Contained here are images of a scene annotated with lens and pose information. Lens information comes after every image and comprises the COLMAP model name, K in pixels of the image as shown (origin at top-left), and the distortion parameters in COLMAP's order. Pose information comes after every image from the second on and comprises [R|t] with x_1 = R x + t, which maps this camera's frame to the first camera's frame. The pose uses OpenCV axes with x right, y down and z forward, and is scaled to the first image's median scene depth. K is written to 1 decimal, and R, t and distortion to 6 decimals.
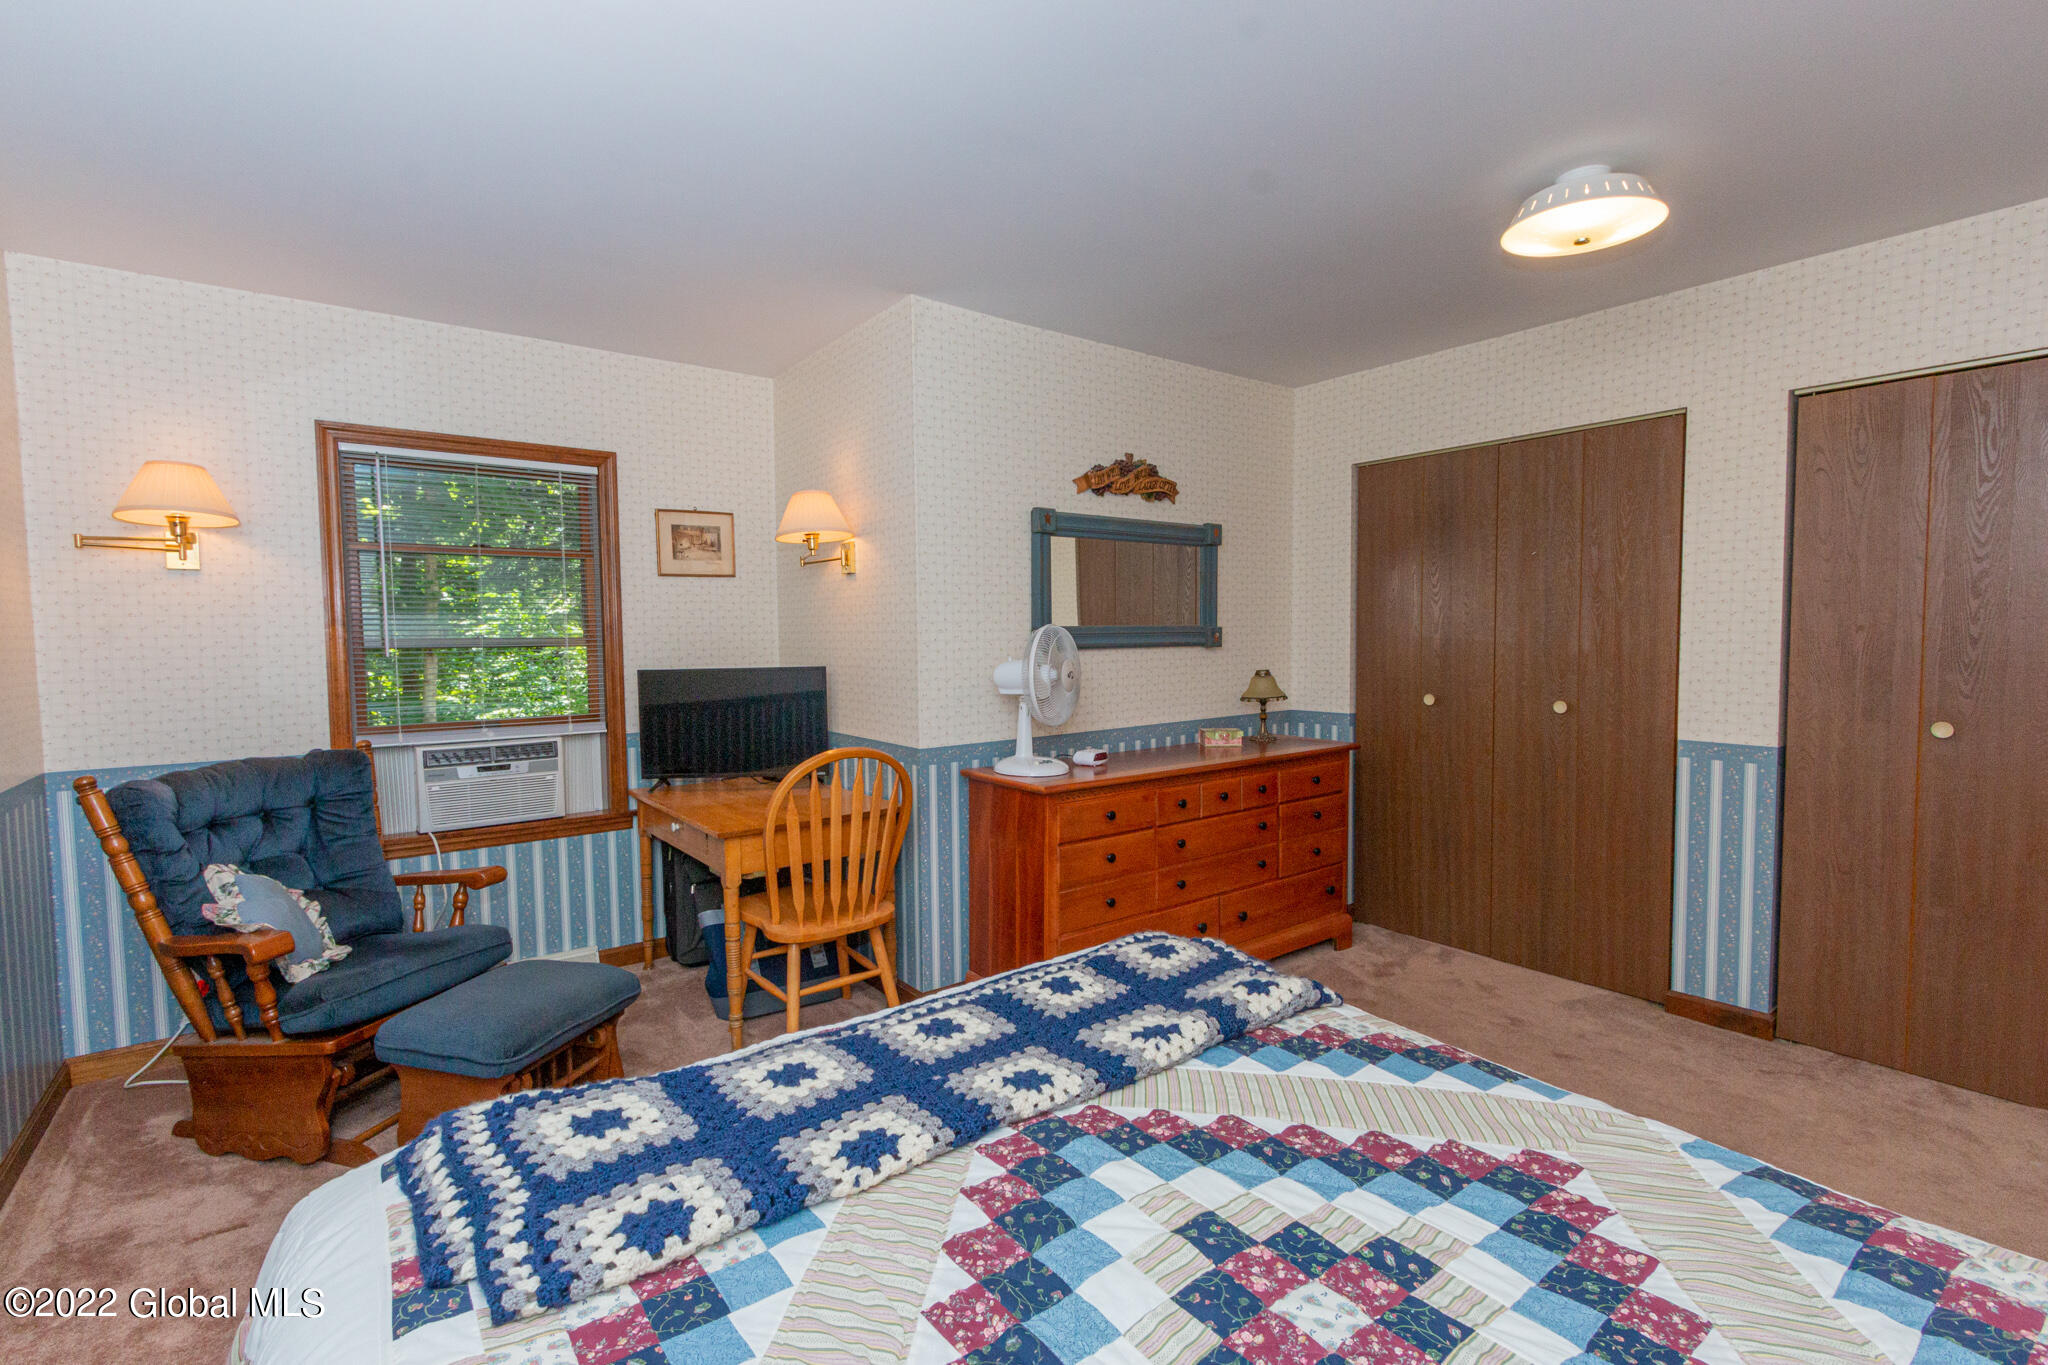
lens RADIAL K [[912.8, 0, 1019.6], [0, 912.8, 655.5], [0, 0, 1]] dist [-0.000250, -0.000046]
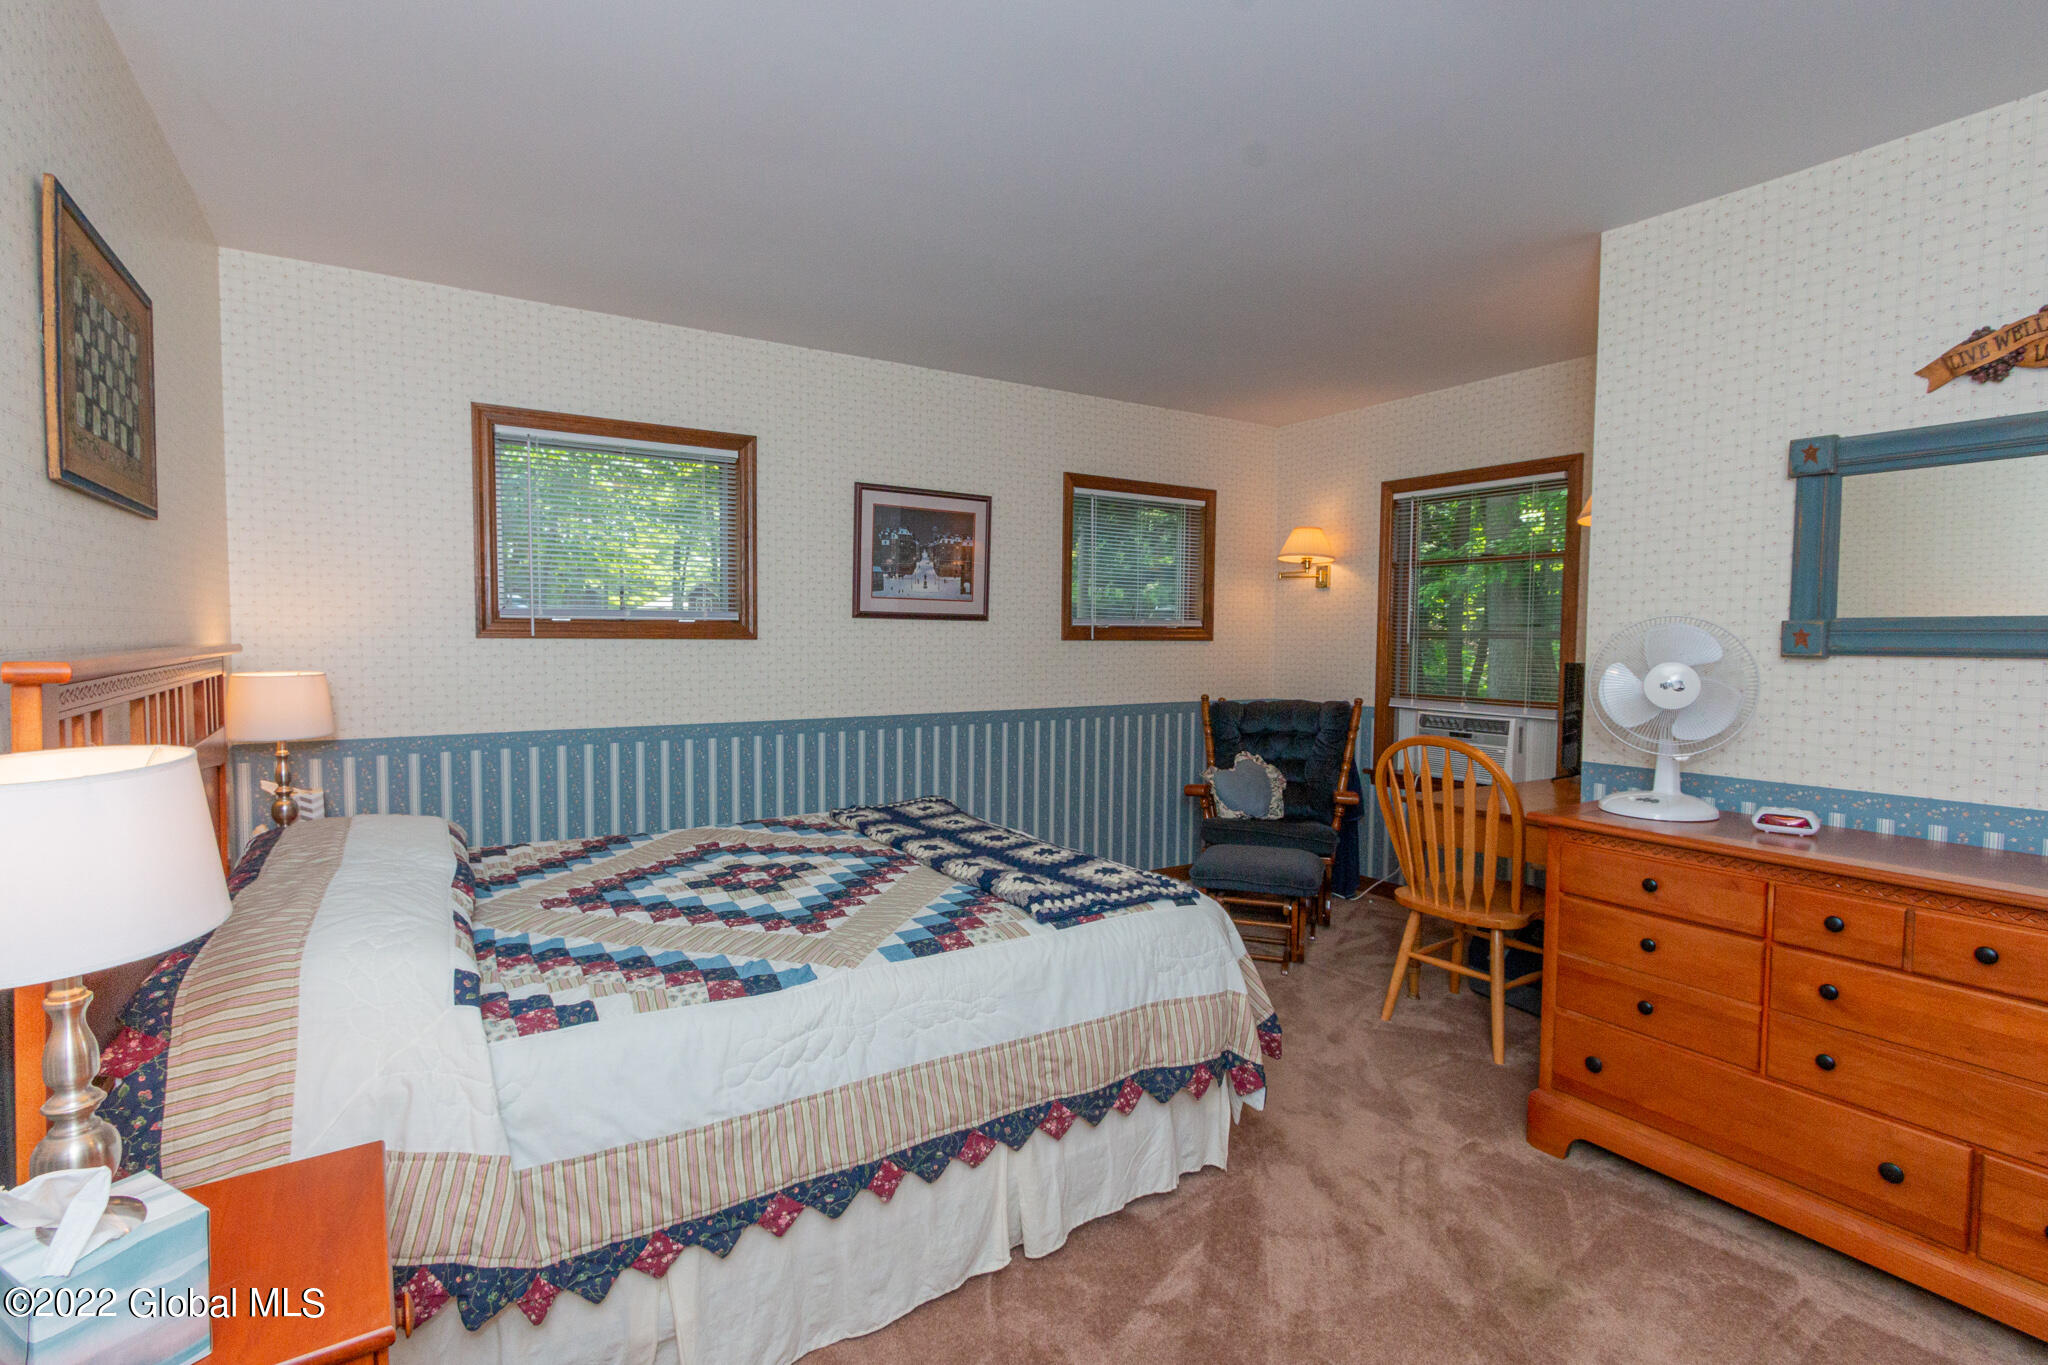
lens RADIAL K [[949.5, 0, 1016.1], [0, 949.5, 683.3], [0, 0, 1]] dist [0.000299, 0.000170]
pose [[-0.073970, 0.063362, -0.995246, 0.815516], [-0.031997, 0.997315, 0.065872, -0.014369], [0.996747, 0.036717, -0.071744, 0.526481]]
